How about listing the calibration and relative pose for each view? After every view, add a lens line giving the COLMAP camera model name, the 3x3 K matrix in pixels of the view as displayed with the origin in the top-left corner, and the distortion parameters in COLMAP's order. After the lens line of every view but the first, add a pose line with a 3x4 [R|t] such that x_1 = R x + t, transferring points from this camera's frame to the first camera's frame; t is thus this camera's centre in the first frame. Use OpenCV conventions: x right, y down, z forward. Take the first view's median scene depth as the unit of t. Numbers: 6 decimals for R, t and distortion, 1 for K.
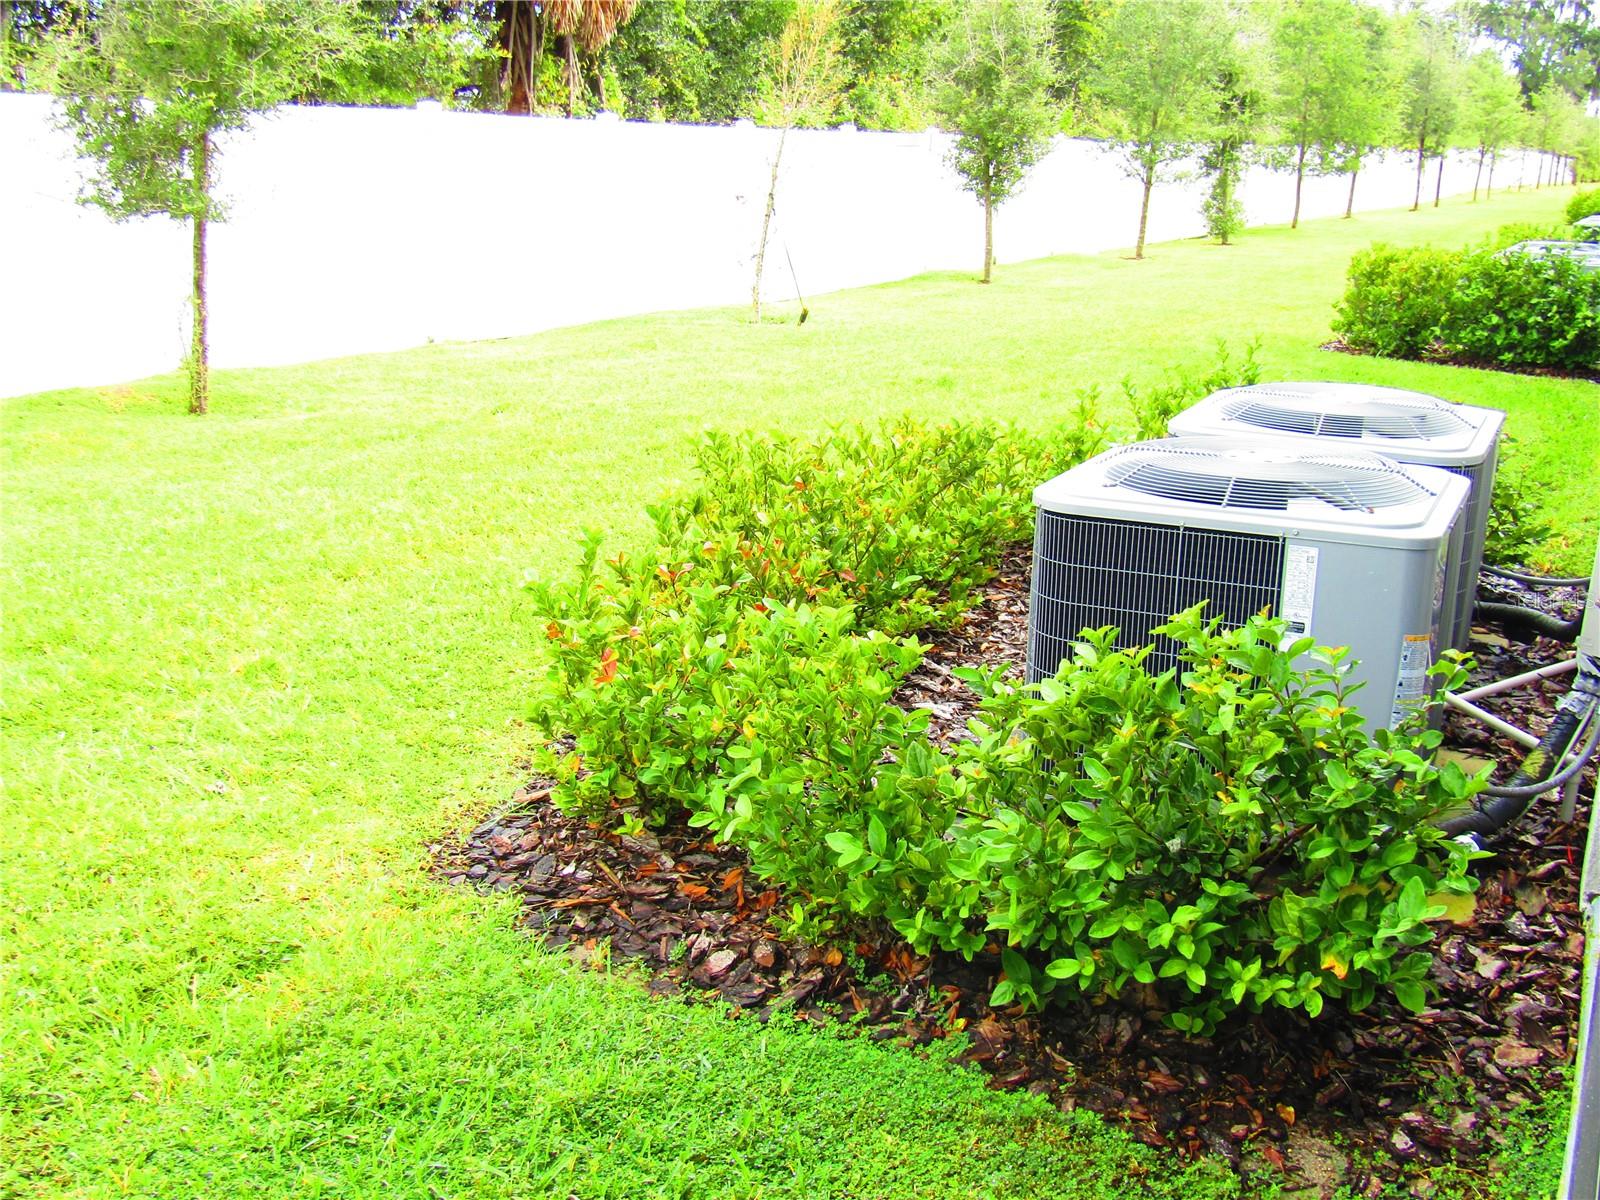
lens RADIAL K [[1739.9, 0, 798.3], [0, 1739.9, 601.0], [0, 0, 1]] dist [-0.018682, 0.000000]
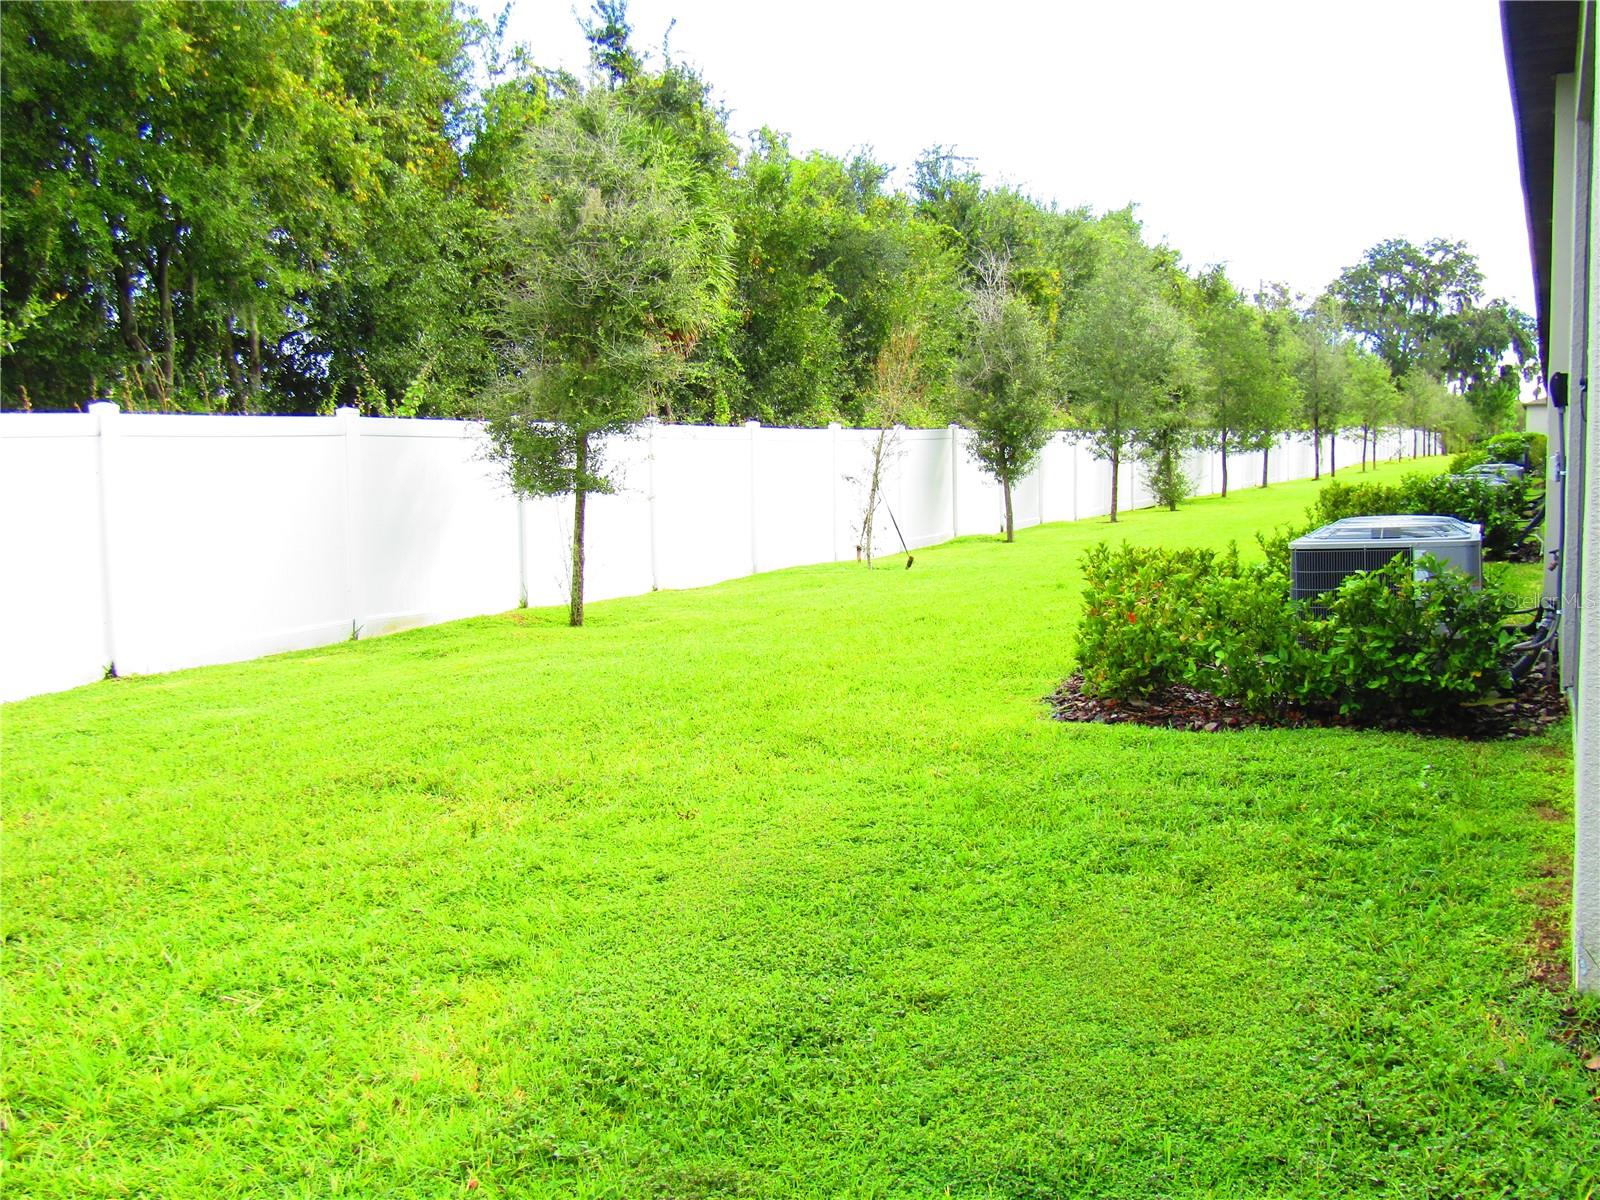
lens RADIAL K [[1739.9, 0, 800.6], [0, 1739.9, 597.6], [0, 0, 1]] dist [-0.018682, 0.000000]
pose [[0.996682, -0.059840, 0.055172, -0.088081], [0.068733, 0.981857, -0.176728, 0.050916], [-0.043595, 0.179933, 0.982712, -0.161703]]
